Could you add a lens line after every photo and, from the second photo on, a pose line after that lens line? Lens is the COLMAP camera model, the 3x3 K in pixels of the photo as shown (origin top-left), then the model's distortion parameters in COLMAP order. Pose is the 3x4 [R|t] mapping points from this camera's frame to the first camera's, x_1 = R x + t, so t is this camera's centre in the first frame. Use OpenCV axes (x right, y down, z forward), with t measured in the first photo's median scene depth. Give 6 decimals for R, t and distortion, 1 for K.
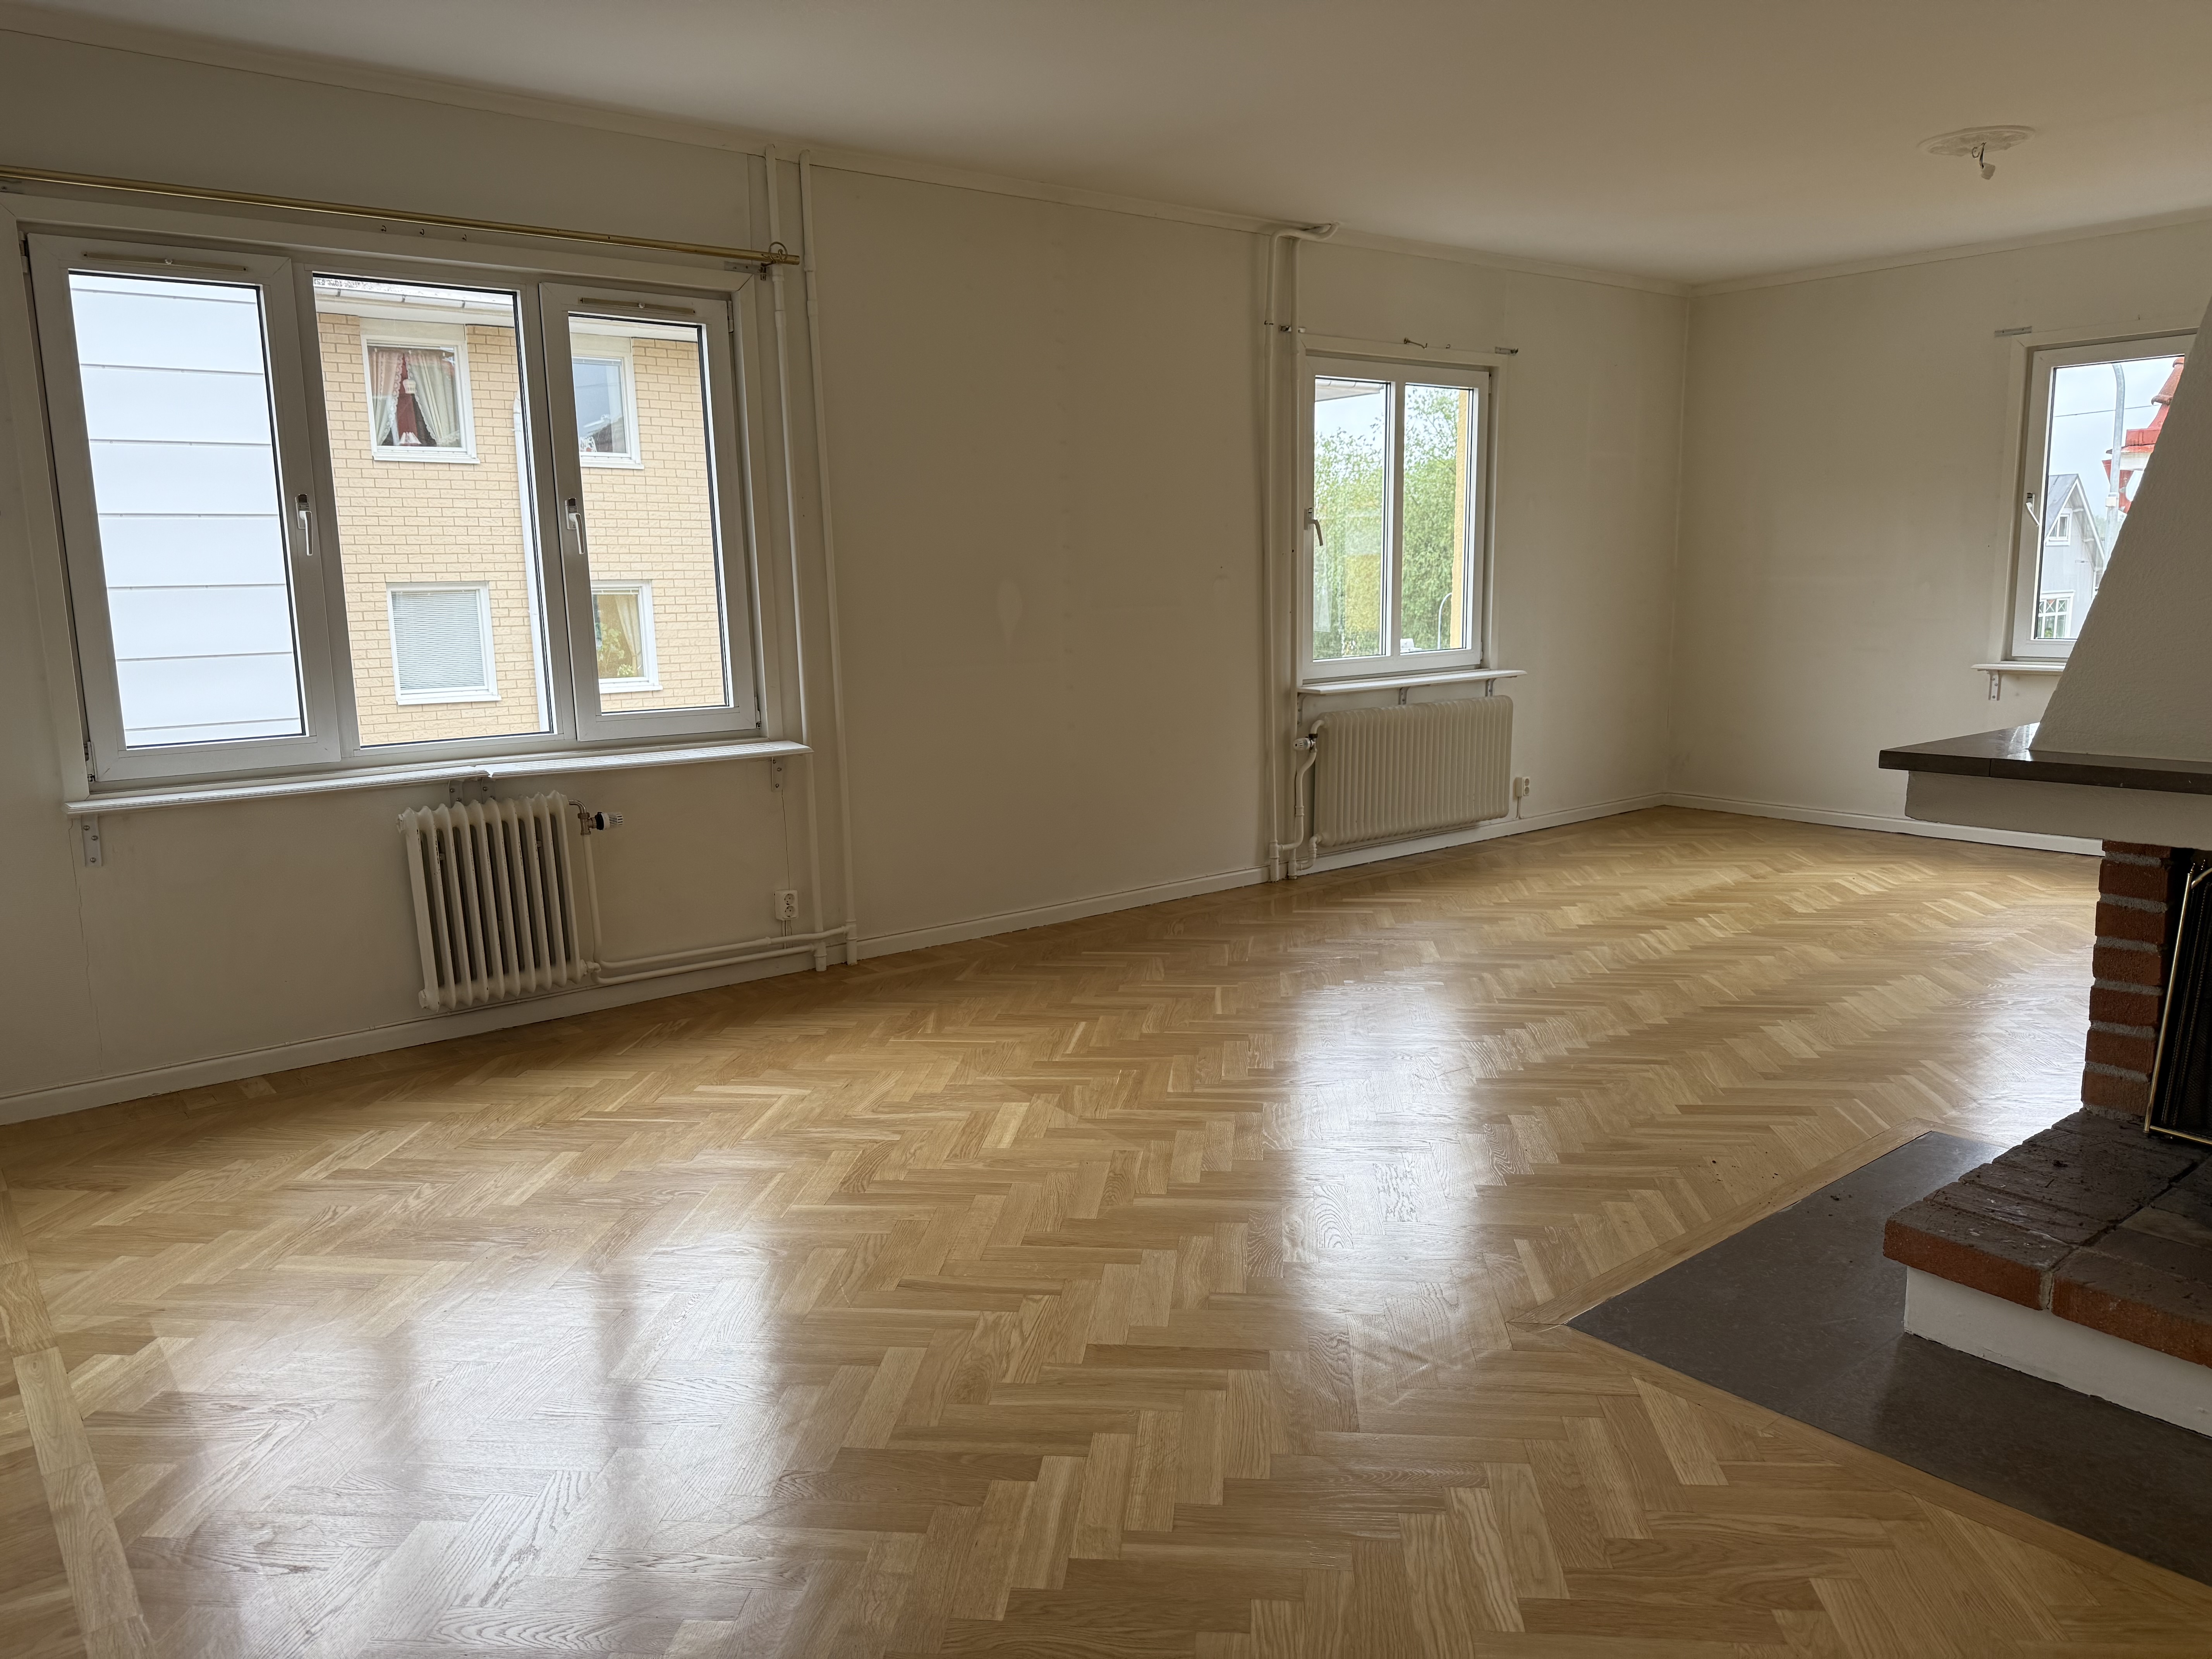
lens RADIAL K [[1567.1, 0, 1109.9], [0, 1567.1, 834.0], [0, 0, 1]] dist [0.114895, -0.173520]
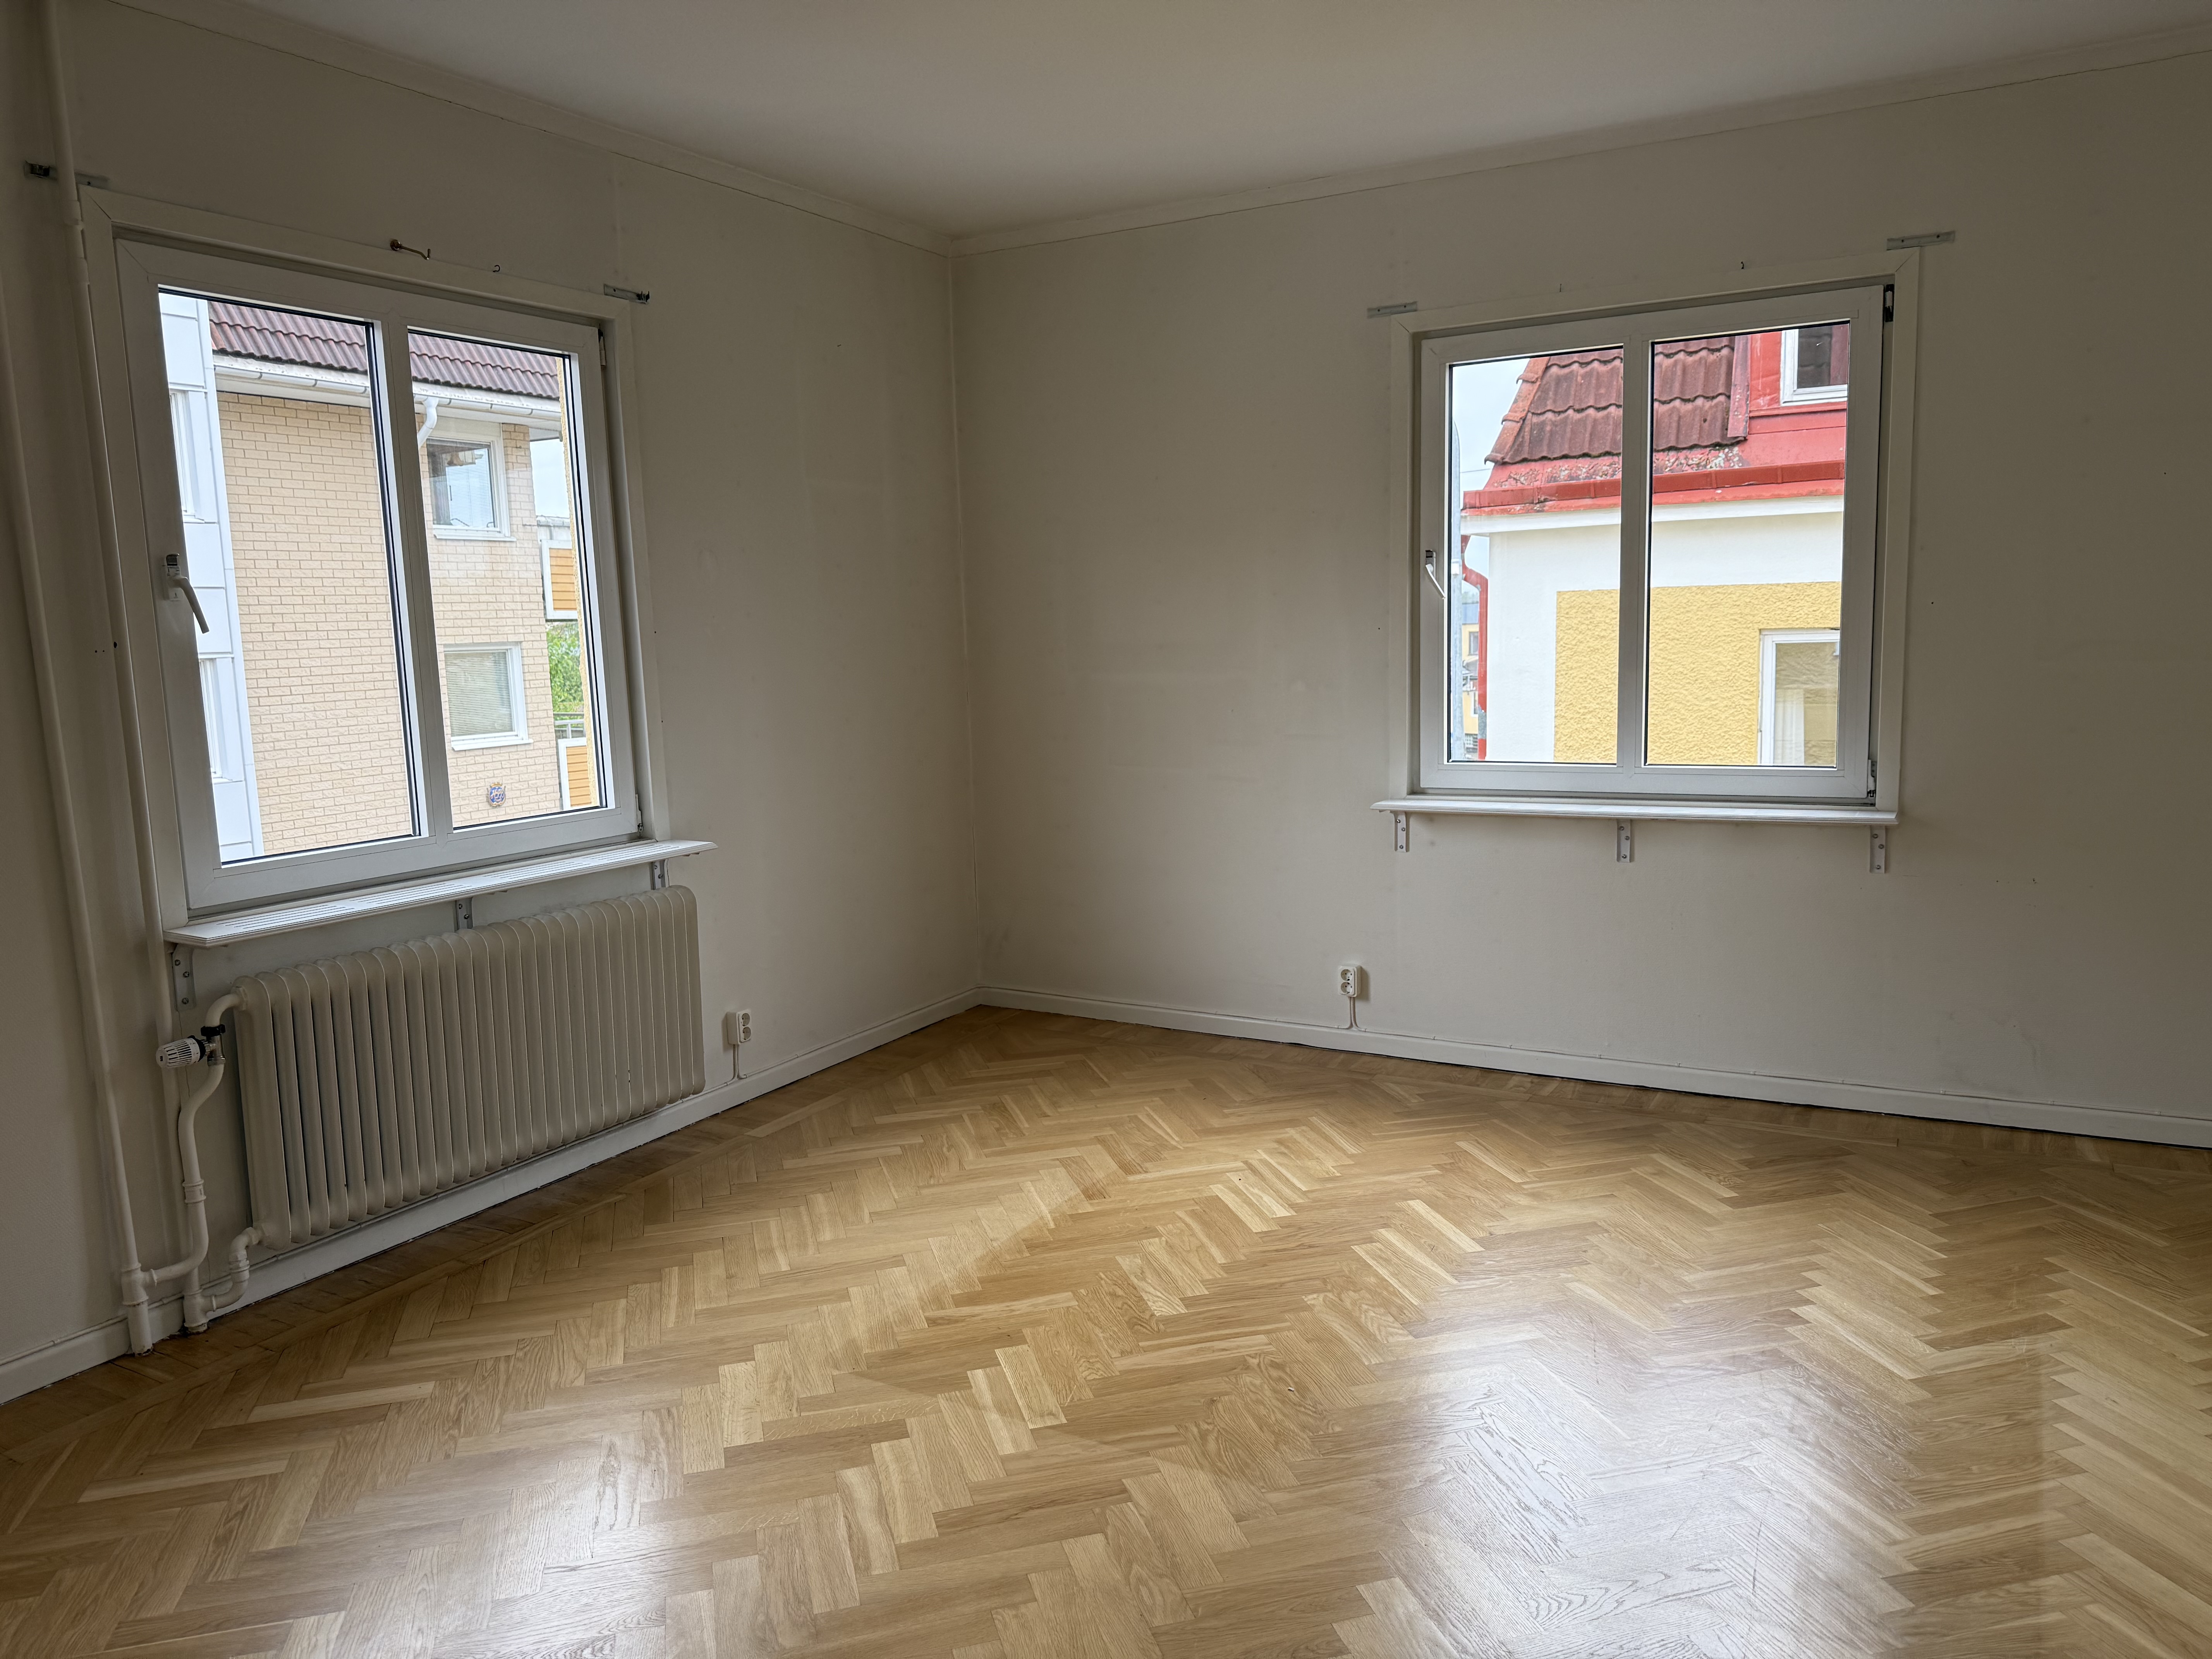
lens RADIAL K [[1567.1, 0, 1109.9], [0, 1567.1, 834.0], [0, 0, 1]] dist [0.114895, -0.173520]
pose [[0.931975, -0.058084, 0.357838, 0.232849], [0.072962, 0.996936, -0.028206, -0.096666], [-0.355103, 0.052396, 0.933358, 0.491643]]
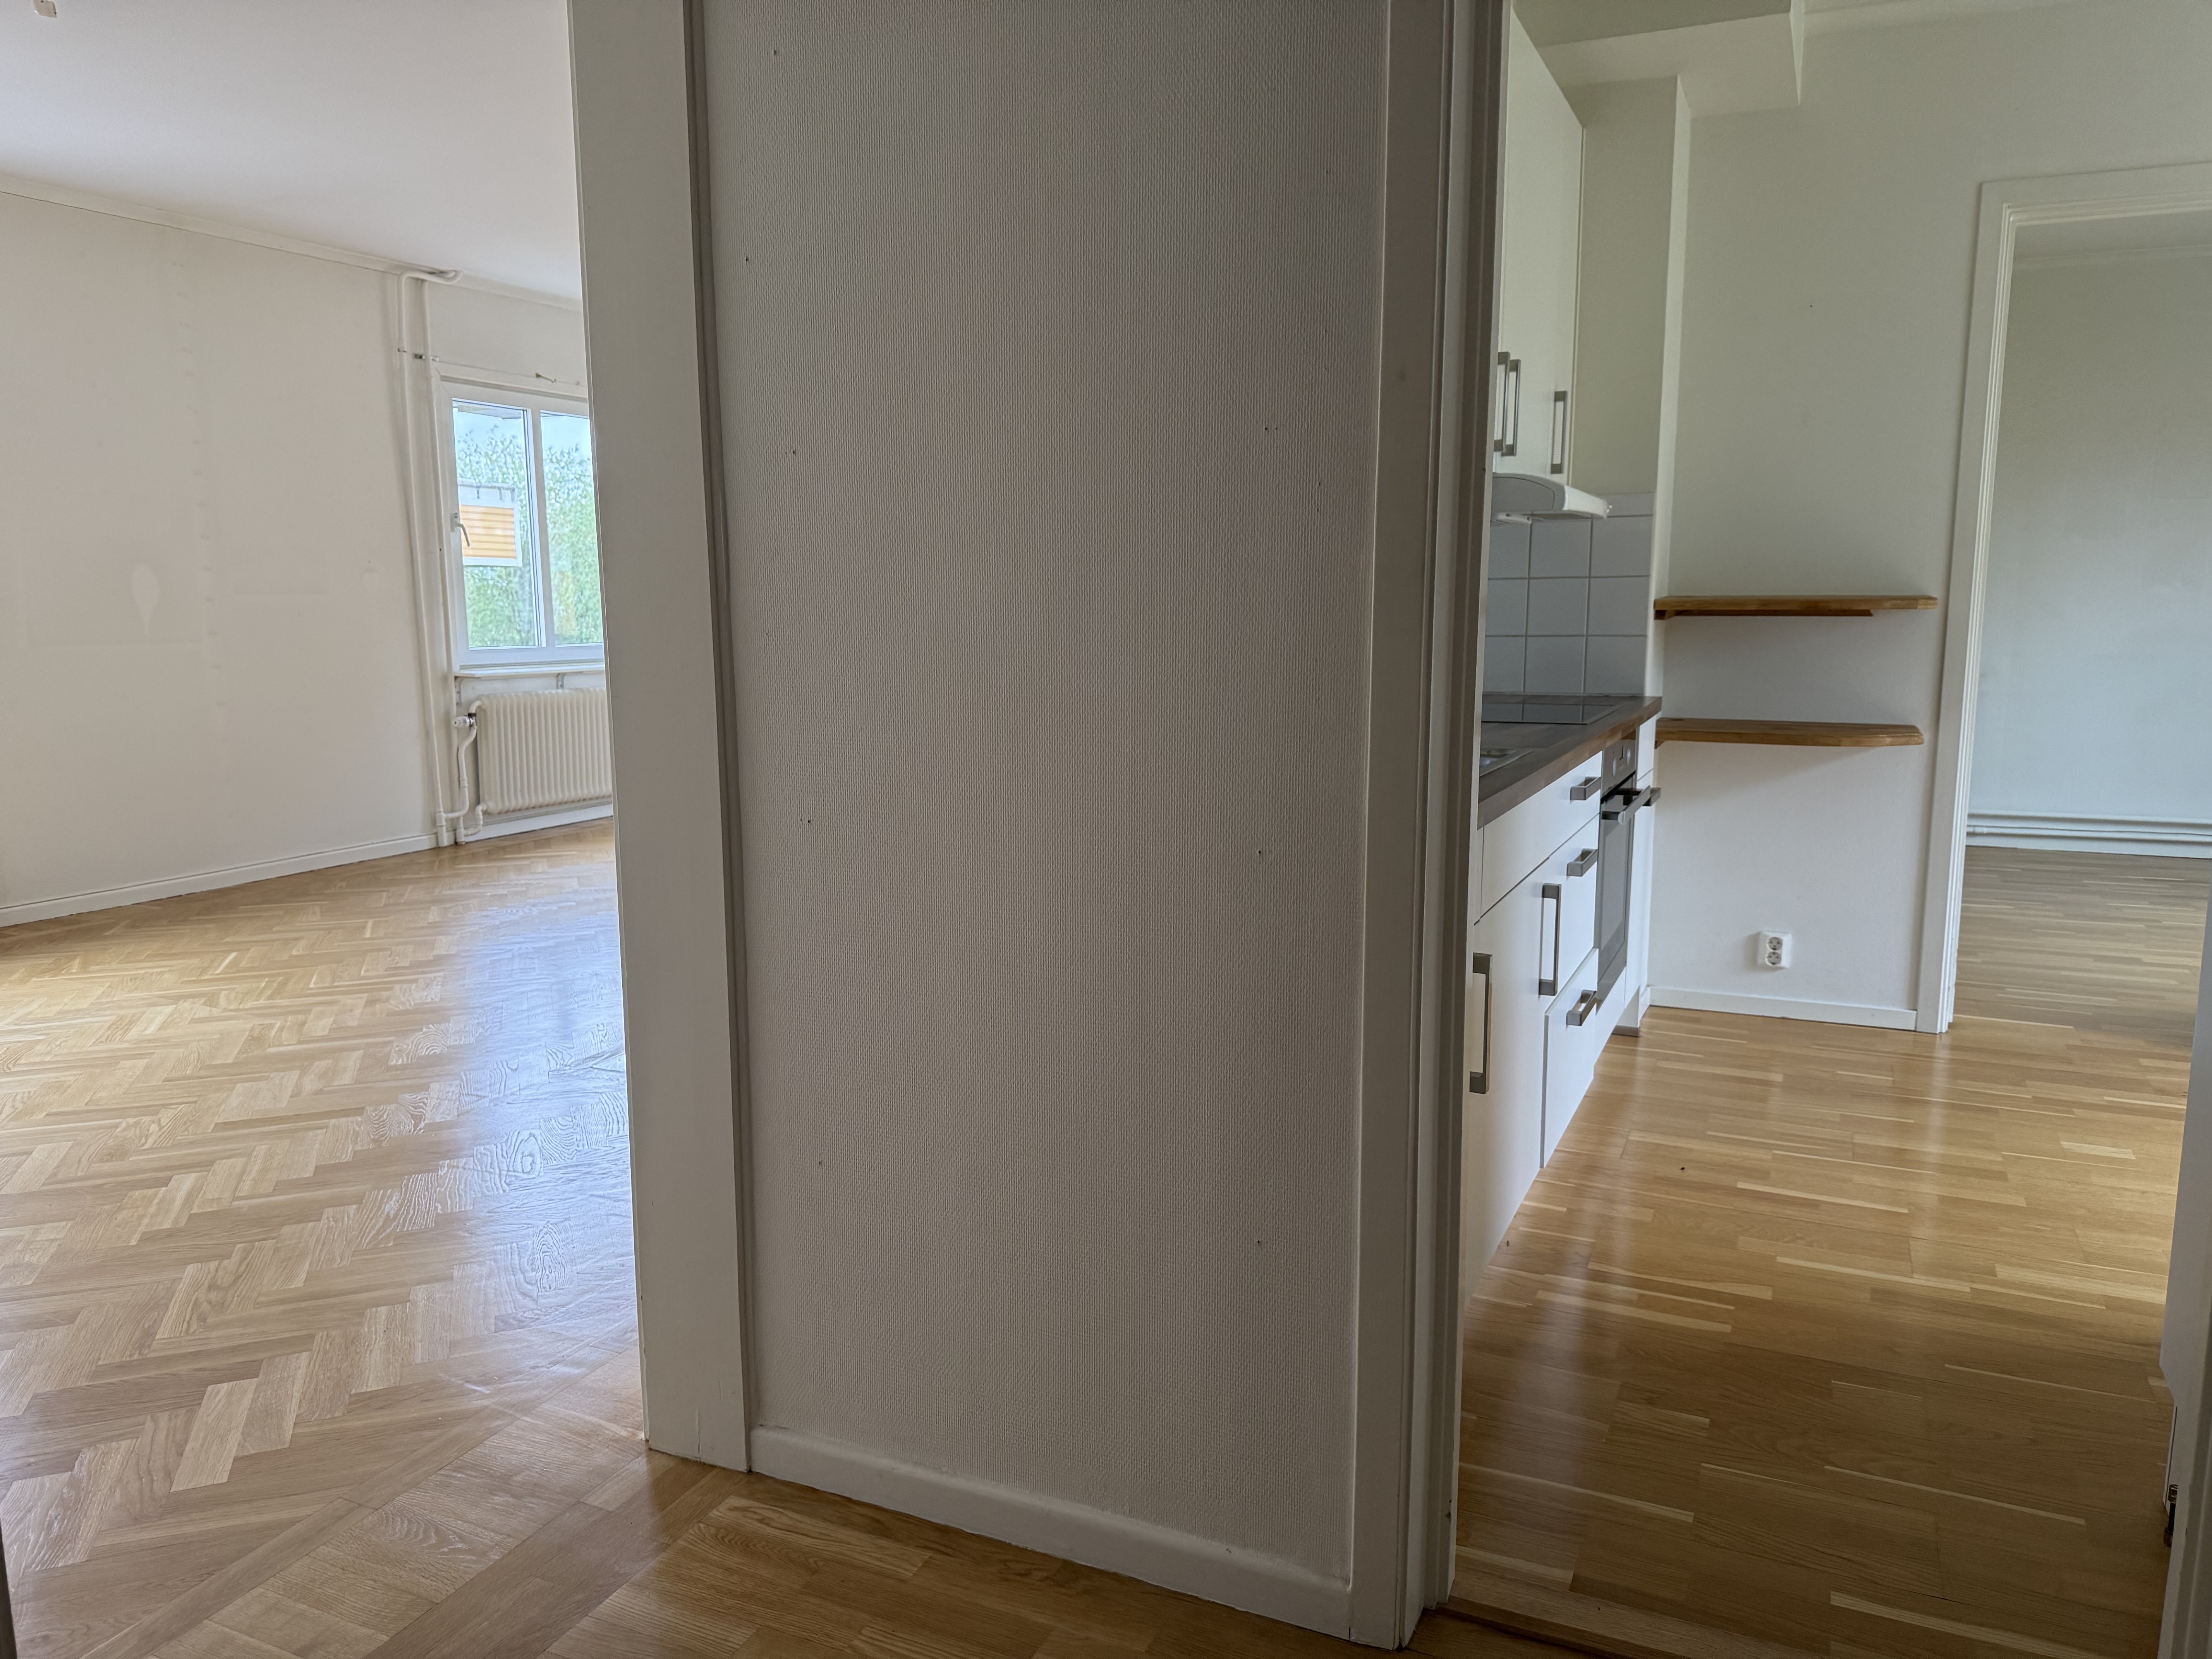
lens RADIAL K [[1586.5, 0, 1107.0], [0, 1586.5, 808.3], [0, 0, 1]] dist [-0.001988, 0.001153]
pose [[0.895812, -0.051987, 0.441381, 0.035309], [0.064725, 0.997807, -0.013840, 0.053564], [-0.439694, 0.040966, 0.897213, -0.231083]]
